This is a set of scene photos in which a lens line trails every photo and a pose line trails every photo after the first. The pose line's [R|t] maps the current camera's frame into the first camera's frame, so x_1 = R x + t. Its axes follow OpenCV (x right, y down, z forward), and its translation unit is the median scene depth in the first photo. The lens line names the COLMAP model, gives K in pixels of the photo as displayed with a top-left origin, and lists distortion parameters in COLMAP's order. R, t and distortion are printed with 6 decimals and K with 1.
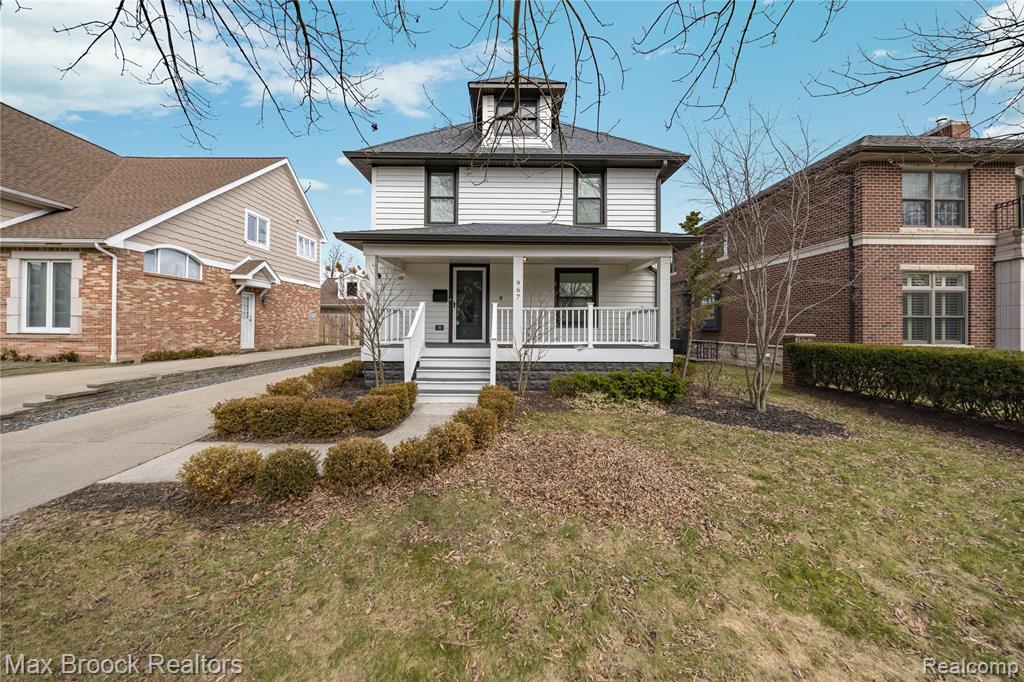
lens RADIAL K [[399.8, 0, 511.2], [0, 399.8, 329.9], [0, 0, 1]] dist [-0.001421, -0.000169]
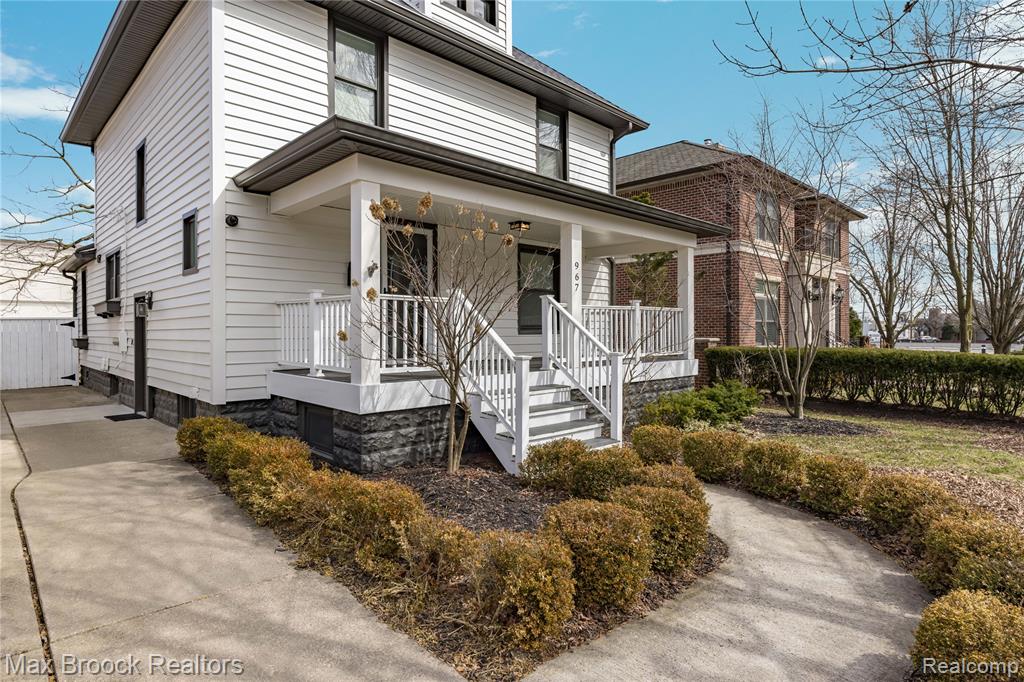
lens RADIAL K [[561.4, 0, 506.6], [0, 561.4, 339.5], [0, 0, 1]] dist [-0.001487, -0.000176]
pose [[0.723948, -0.016942, 0.689647, -0.545856], [0.006795, 0.999825, 0.017428, -0.013113], [-0.689821, -0.007931, 0.723936, 0.344881]]
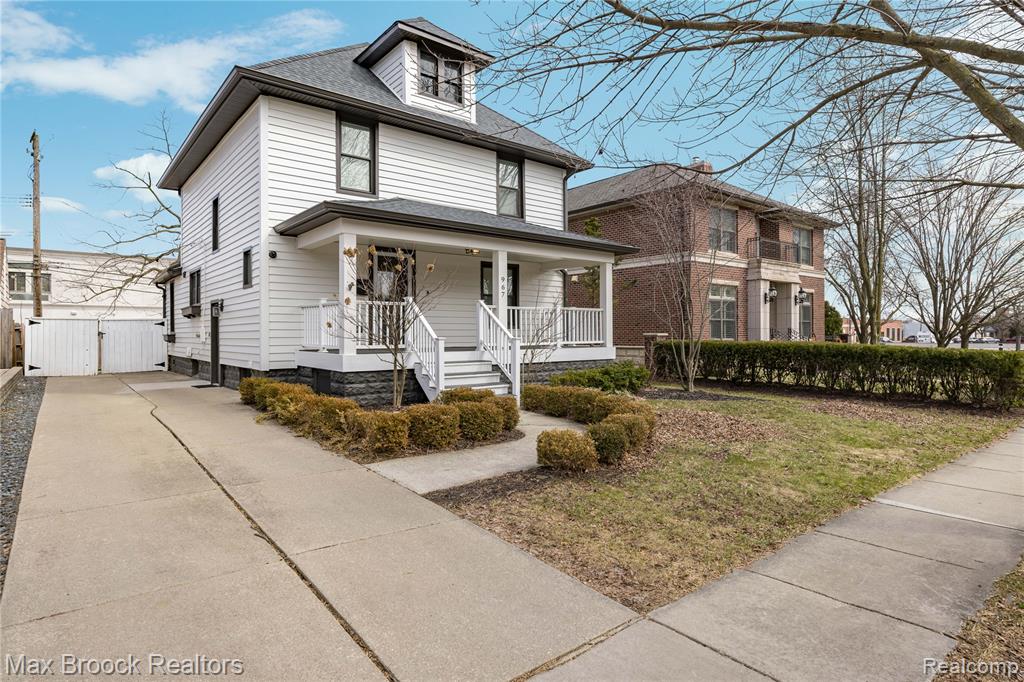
lens RADIAL K [[569.8, 0, 512.0], [0, 569.8, 341.0], [0, 0, 1]] dist [-0.002561, -0.001358]
pose [[0.779628, -0.016010, 0.626039, -0.634309], [0.008932, 0.999856, 0.014447, 0.004421], [-0.626180, -0.005672, 0.779658, -0.030690]]
